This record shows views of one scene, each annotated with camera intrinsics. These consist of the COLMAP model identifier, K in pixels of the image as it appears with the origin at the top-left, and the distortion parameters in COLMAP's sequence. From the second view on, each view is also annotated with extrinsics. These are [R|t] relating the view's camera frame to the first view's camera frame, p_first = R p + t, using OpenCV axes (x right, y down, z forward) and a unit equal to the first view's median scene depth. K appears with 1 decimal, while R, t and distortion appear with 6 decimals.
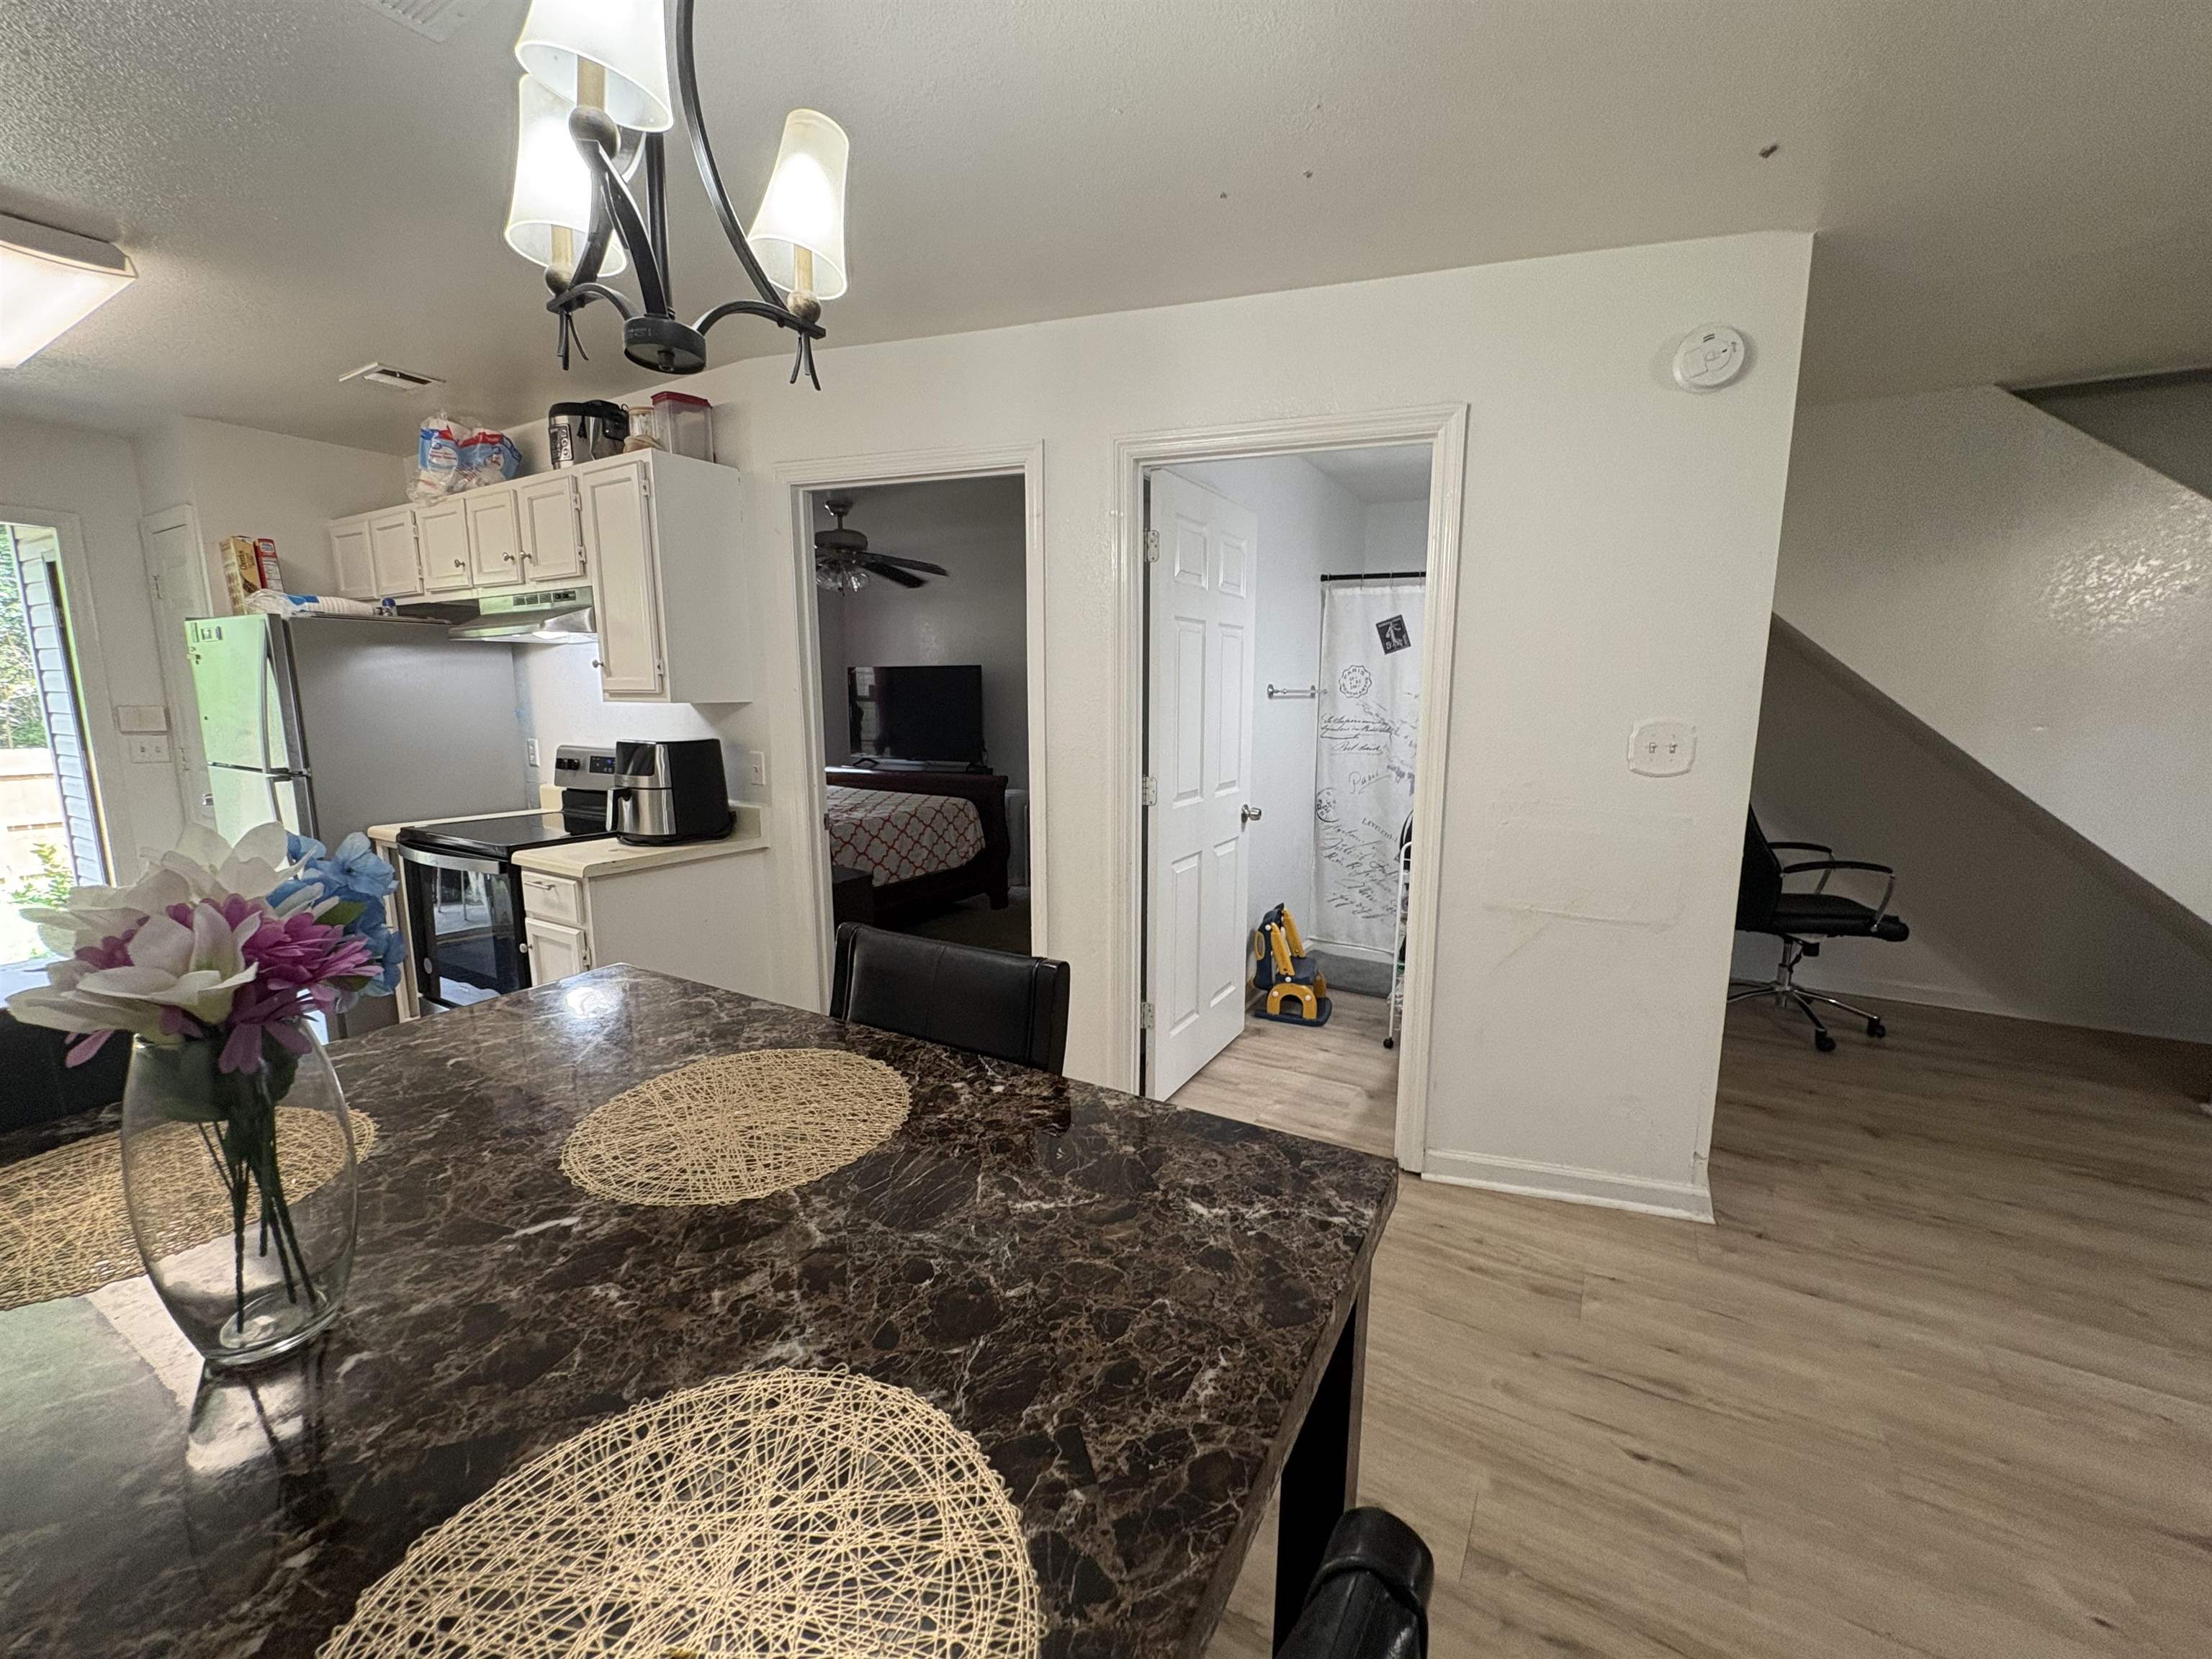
lens RADIAL K [[886.5, 0, 1106.5], [0, 886.5, 831.9], [0, 0, 1]] dist [0.001039, -0.000127]
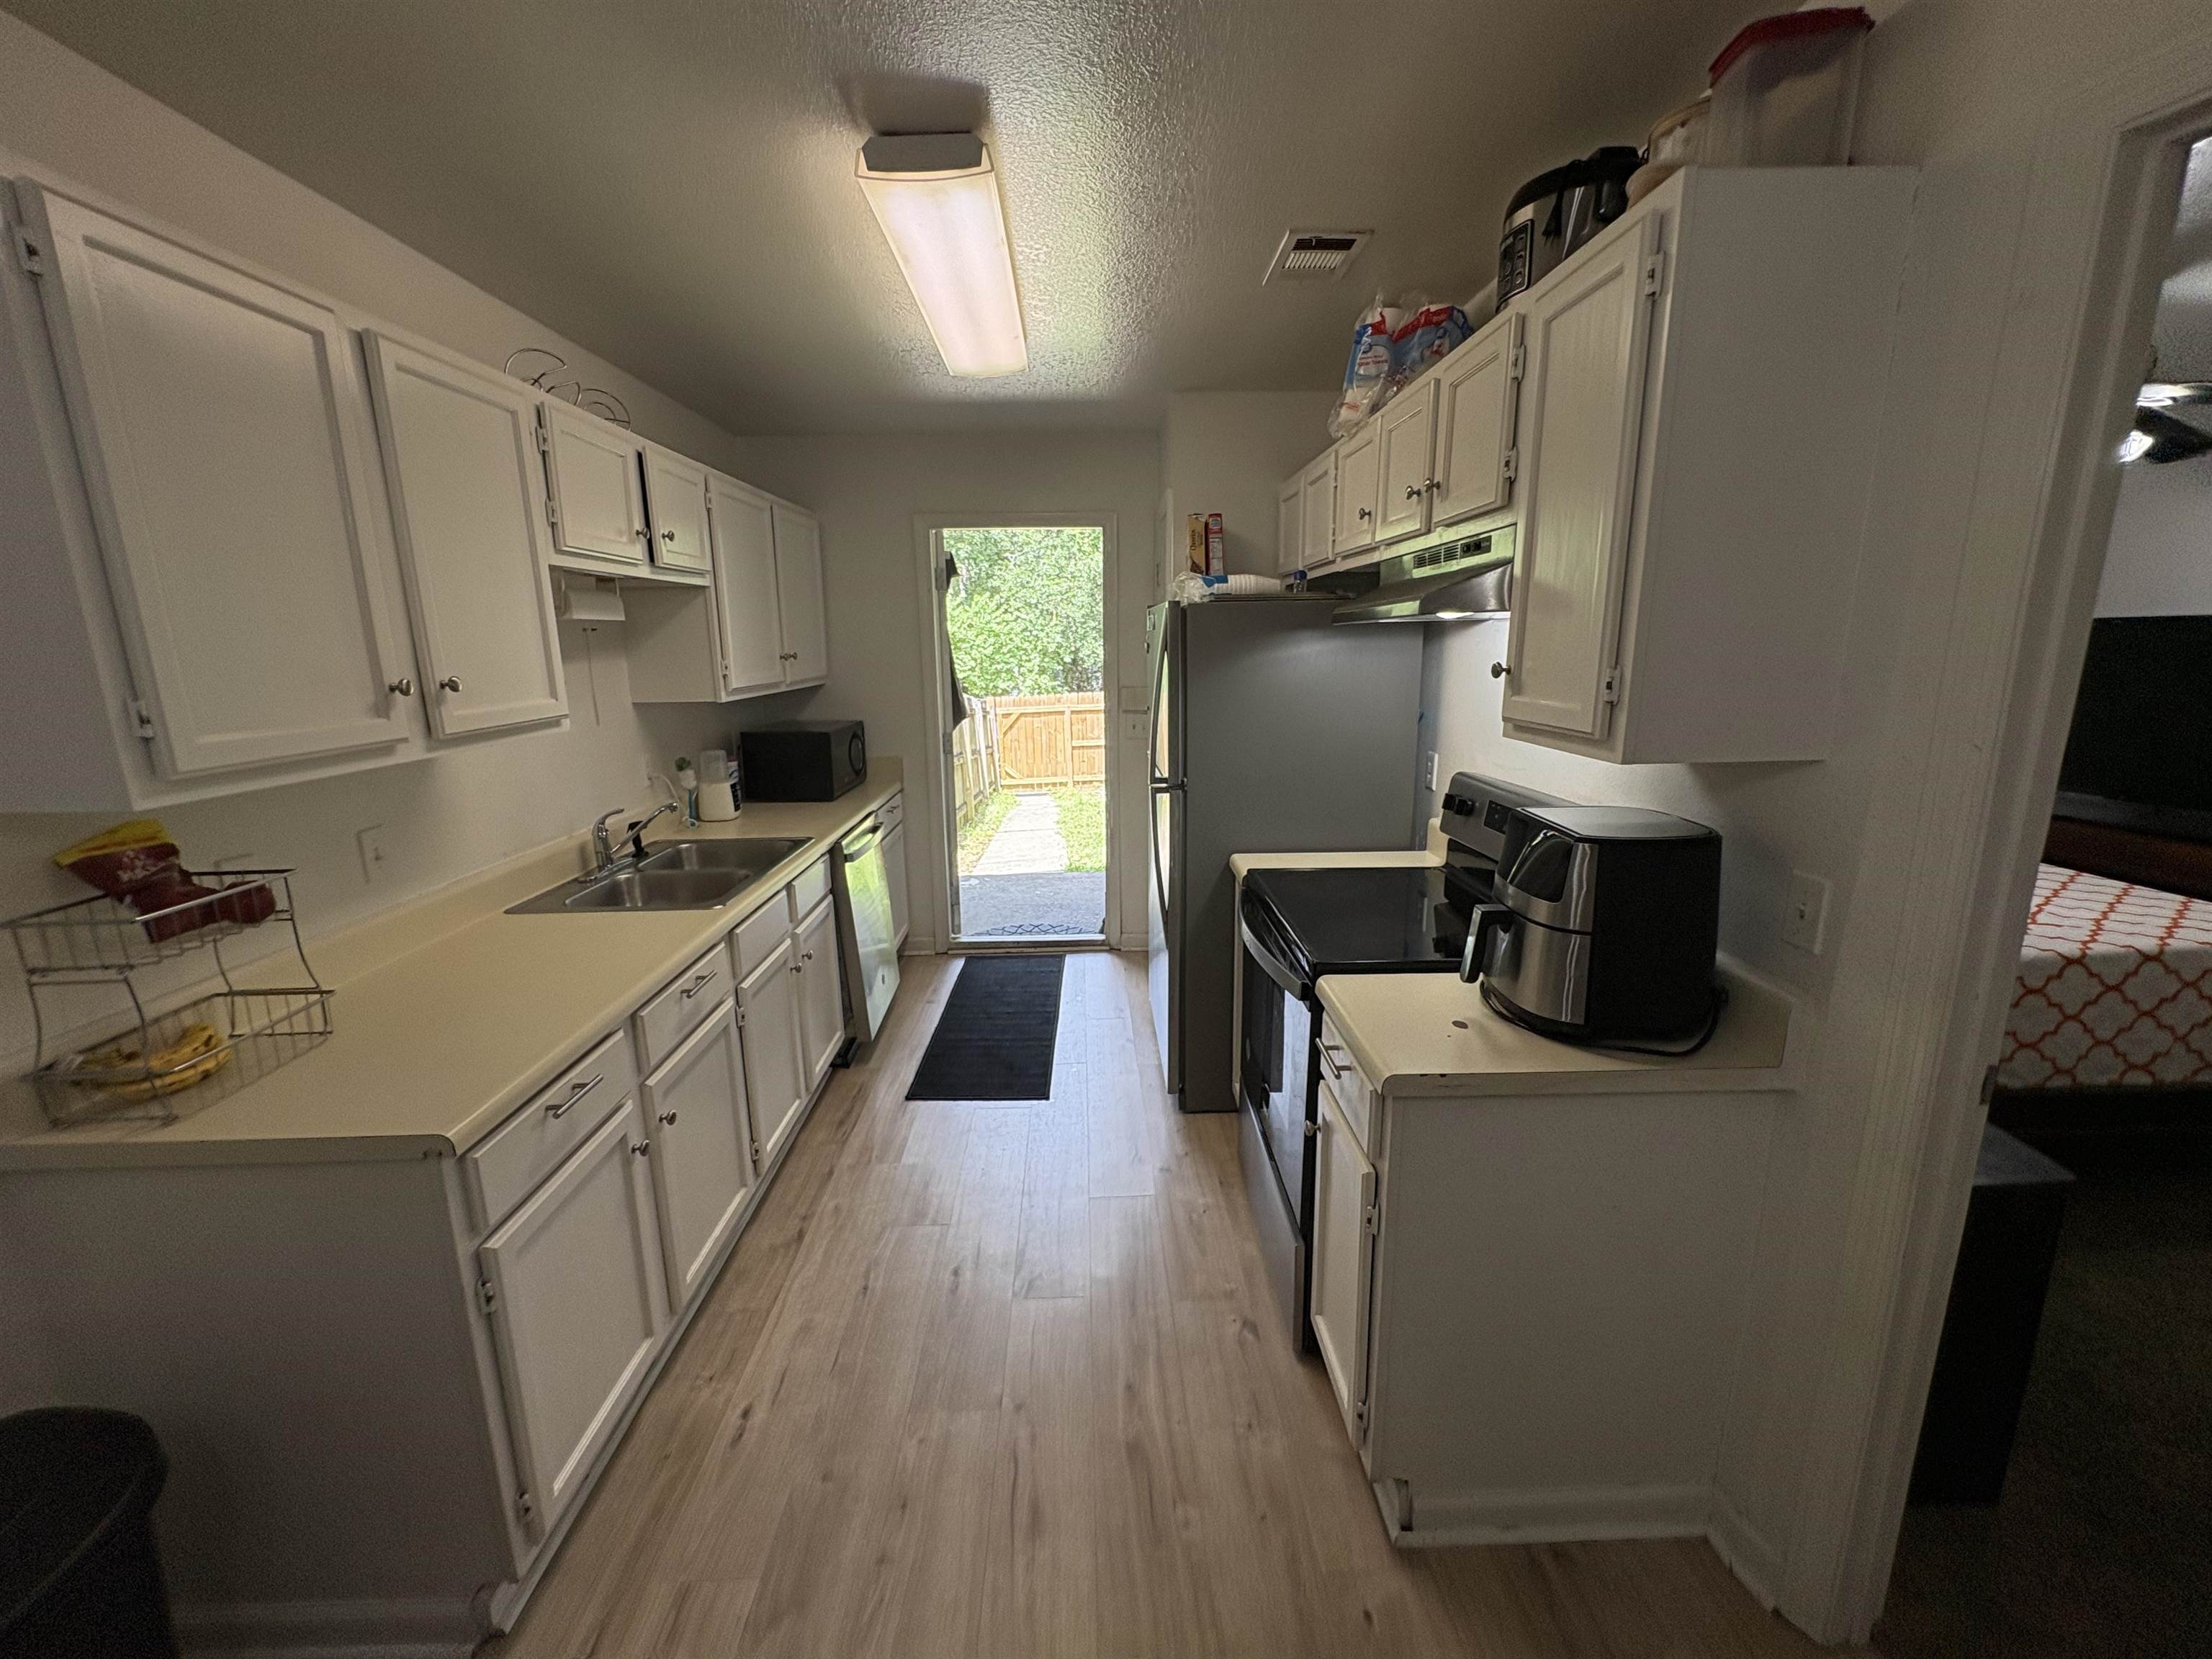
lens RADIAL K [[886.5, 0, 1107.4], [0, 886.5, 829.3], [0, 0, 1]] dist [0.001039, -0.000127]
pose [[0.535427, 0.167883, -0.827728, -0.224385], [-0.119473, 0.985245, 0.122548, -0.123558], [0.836088, 0.033275, 0.547585, 0.475805]]
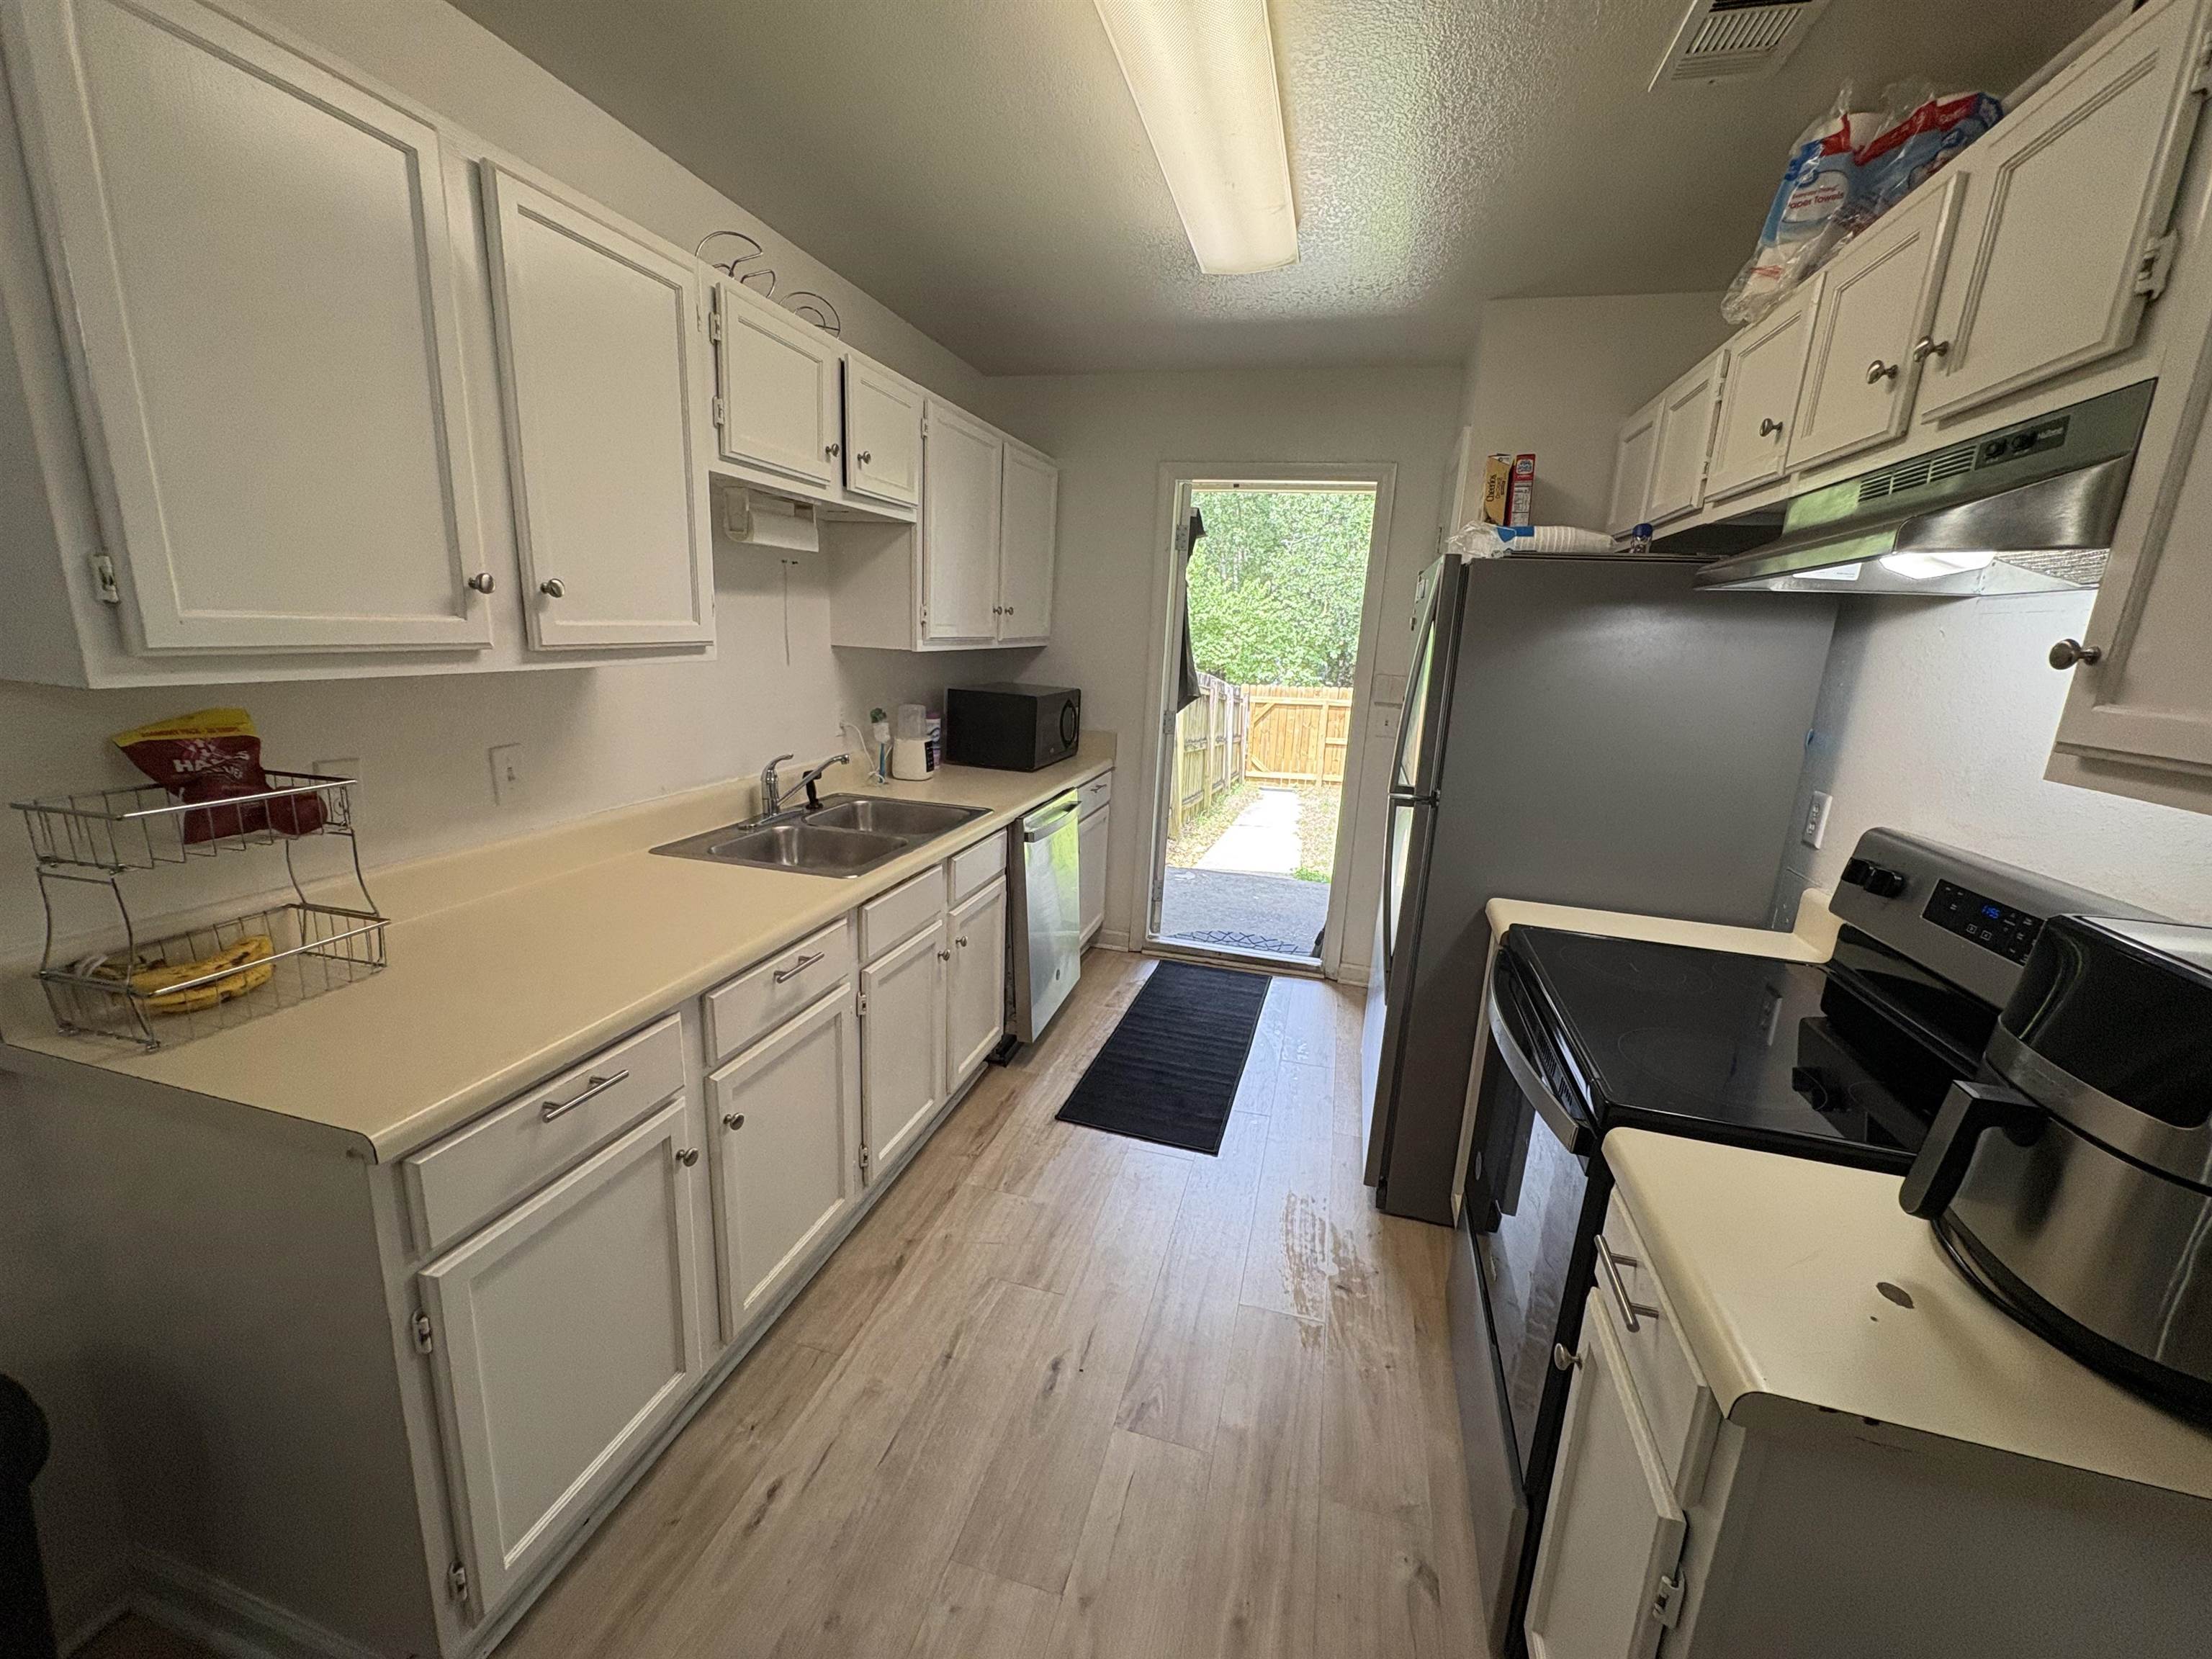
lens RADIAL K [[886.5, 0, 1107.1], [0, 886.5, 830.1], [0, 0, 1]] dist [0.001039, -0.000127]
pose [[0.266514, 0.228976, -0.936237, -0.351270], [-0.199618, 0.963423, 0.178801, -0.115864], [0.942933, 0.139237, 0.302473, 0.585229]]
